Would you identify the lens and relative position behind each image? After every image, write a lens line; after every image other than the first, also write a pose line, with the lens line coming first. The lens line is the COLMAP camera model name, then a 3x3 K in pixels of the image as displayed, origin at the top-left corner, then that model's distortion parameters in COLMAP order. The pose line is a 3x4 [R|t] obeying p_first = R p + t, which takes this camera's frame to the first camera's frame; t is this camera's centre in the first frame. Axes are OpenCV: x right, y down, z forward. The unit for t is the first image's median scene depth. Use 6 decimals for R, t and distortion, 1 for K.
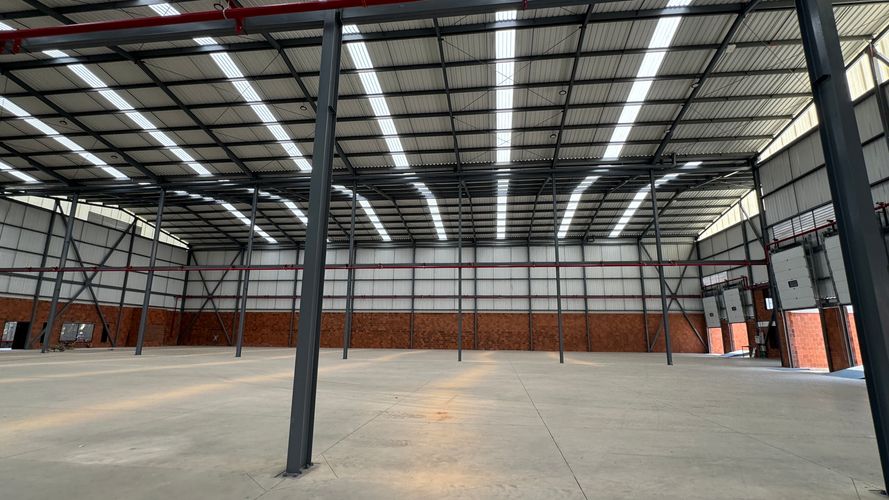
lens RADIAL K [[411.2, 0, 441.3], [0, 411.2, 253.3], [0, 0, 1]] dist [-0.001574, -0.000929]
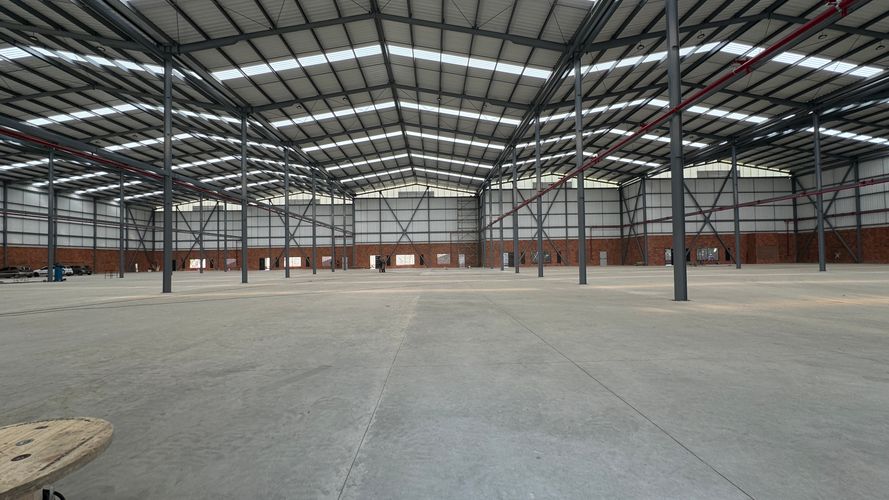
lens RADIAL K [[355.3, 0, 446.1], [0, 355.3, 250.7], [0, 0, 1]] dist [-0.004589, 0.000264]
pose [[0.157960, -0.041516, -0.986572, 0.194970], [0.216284, 0.976309, -0.006455, -0.011949], [0.963468, -0.212360, 0.163197, -0.093909]]
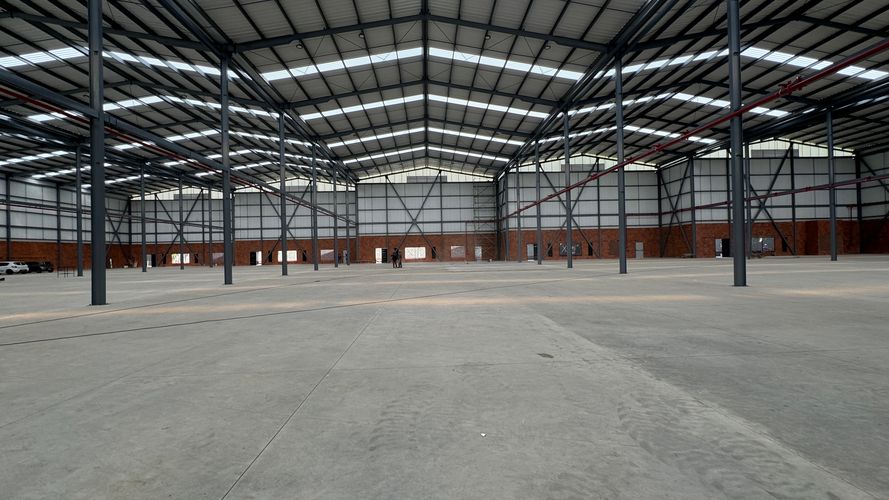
lens RADIAL K [[355.3, 0, 446.1], [0, 355.3, 250.0], [0, 0, 1]] dist [-0.004589, 0.000264]
pose [[0.176266, -0.026230, -0.983993, 0.031378], [0.221257, 0.975120, 0.013641, -0.023798], [0.959154, -0.220120, 0.177684, -0.144238]]
